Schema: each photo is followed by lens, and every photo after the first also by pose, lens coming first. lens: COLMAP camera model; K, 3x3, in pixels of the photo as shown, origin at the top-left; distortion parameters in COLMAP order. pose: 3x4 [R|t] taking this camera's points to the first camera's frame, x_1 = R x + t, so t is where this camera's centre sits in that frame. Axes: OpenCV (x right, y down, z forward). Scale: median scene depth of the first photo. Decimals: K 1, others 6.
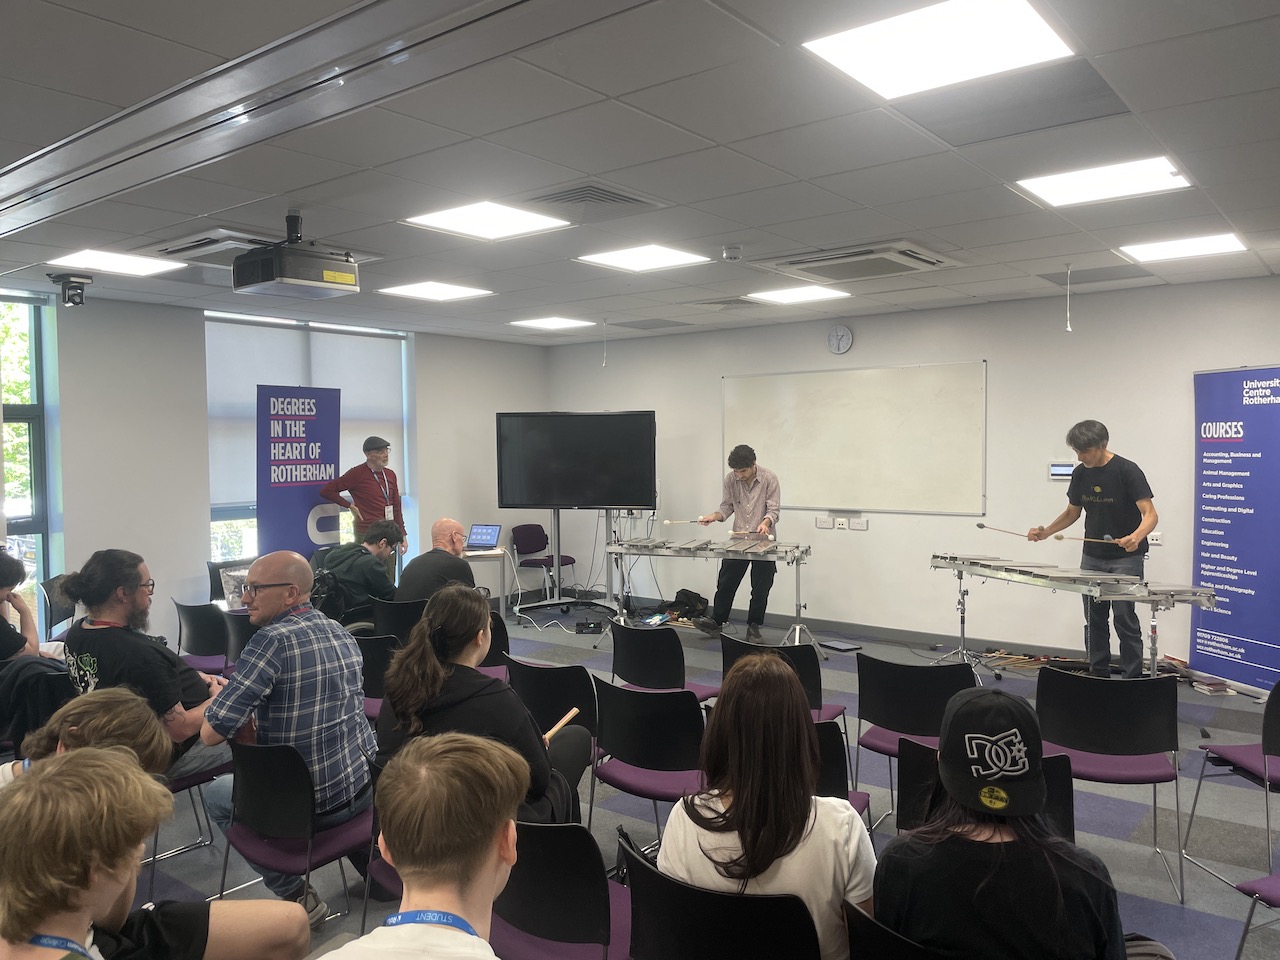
lens RADIAL K [[980.0, 0, 640.0], [0, 980.0, 480.0], [0, 0, 1]] dist [0.056341, -0.000486]
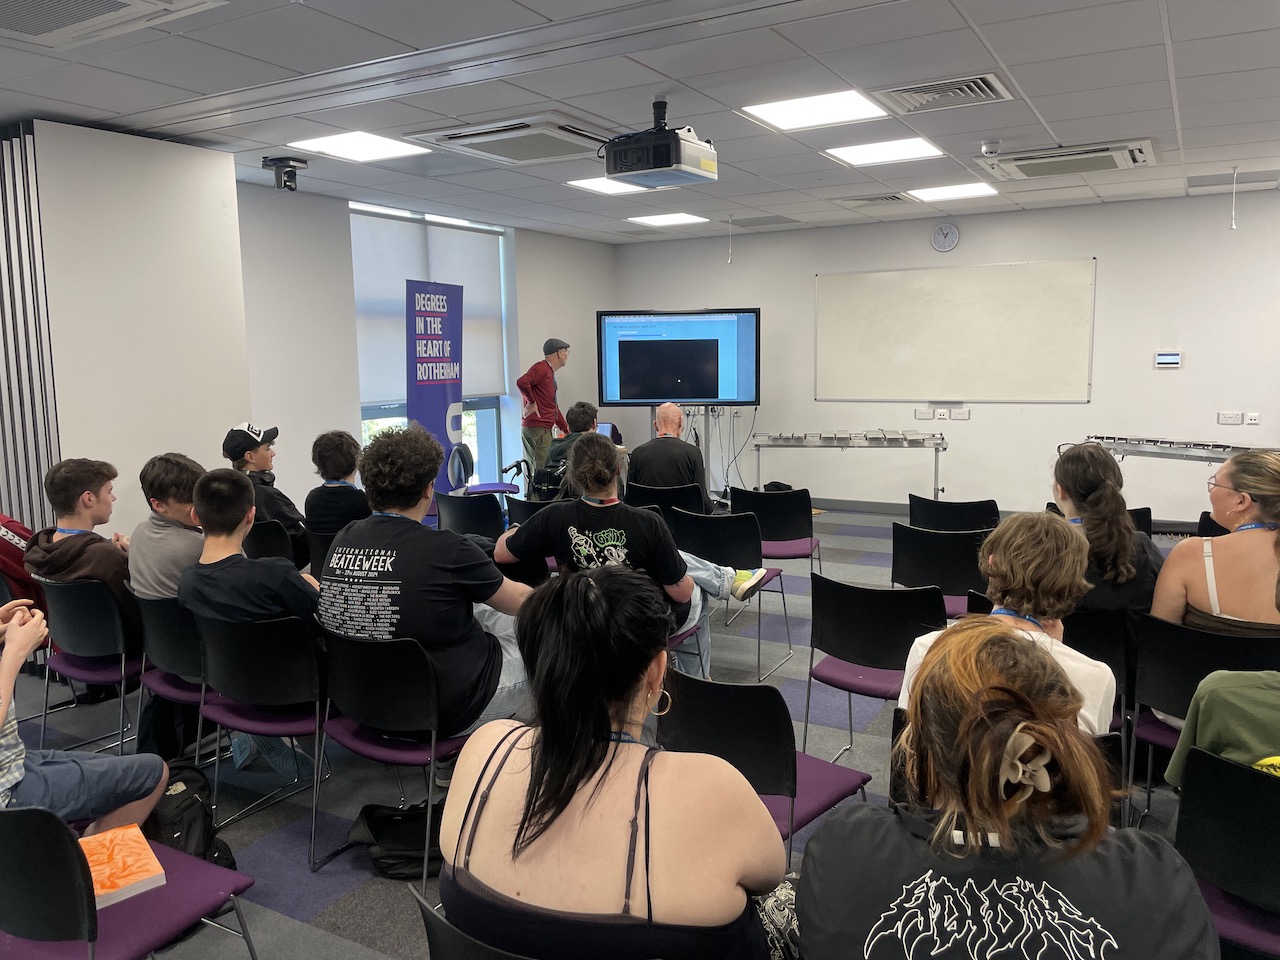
lens RADIAL K [[966.5, 0, 640.0], [0, 966.5, 480.0], [0, 0, 1]] dist [0.066800, 0.000019]
pose [[0.988689, -0.025724, 0.147755, -0.295802], [0.011371, 0.995202, 0.097174, 0.009681], [-0.149546, -0.094395, 0.984239, -0.000653]]
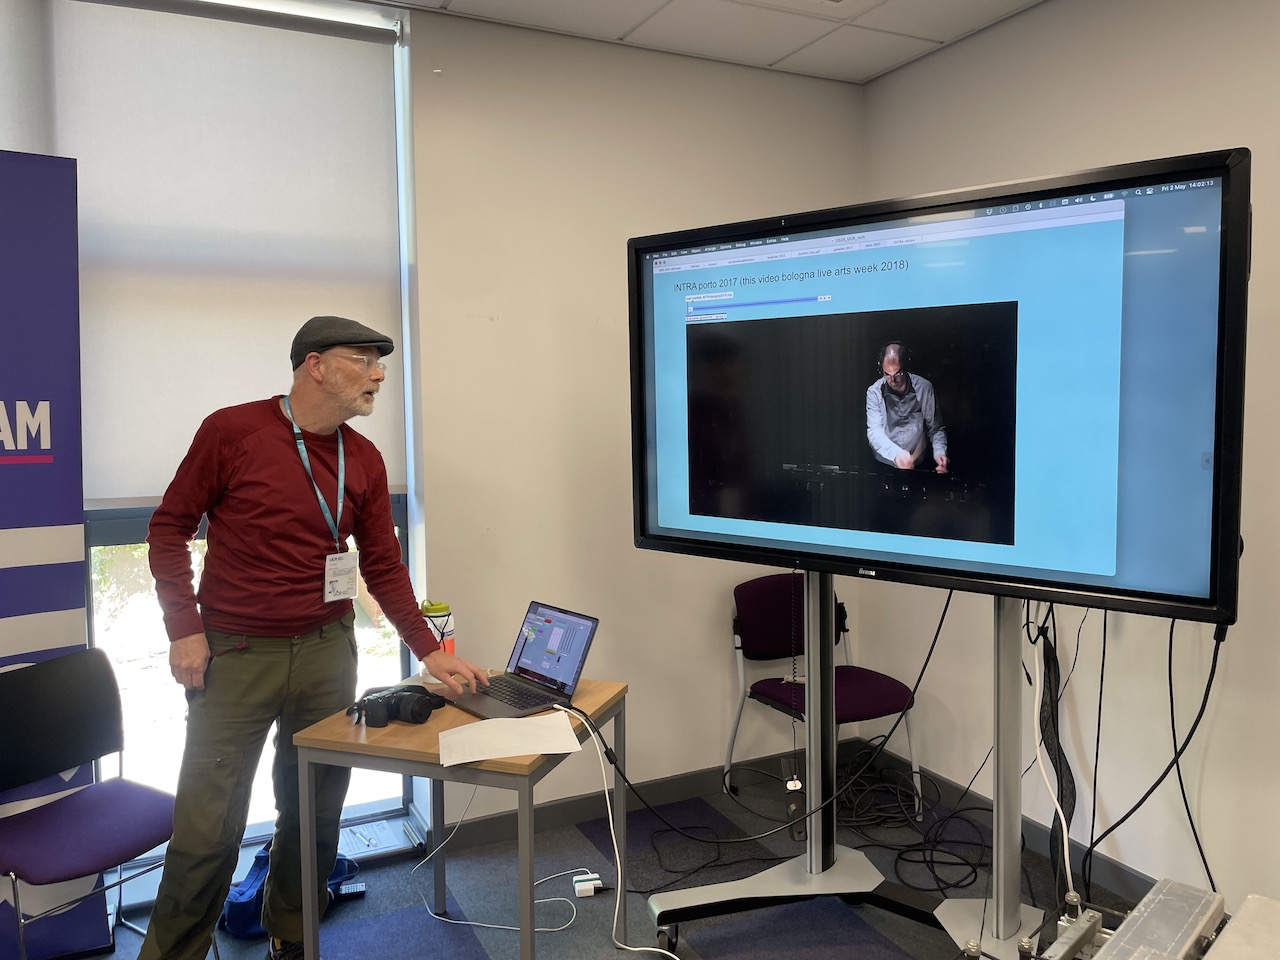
lens RADIAL K [[966.5, 0, 640.0], [0, 966.5, 480.0], [0, 0, 1]] dist [0.066800, 0.000019]
pose [[0.966094, 0.007888, -0.258069, -0.071318], [0.002751, 0.999162, 0.040835, -0.003899], [0.258175, -0.040160, 0.965263, 0.811693]]
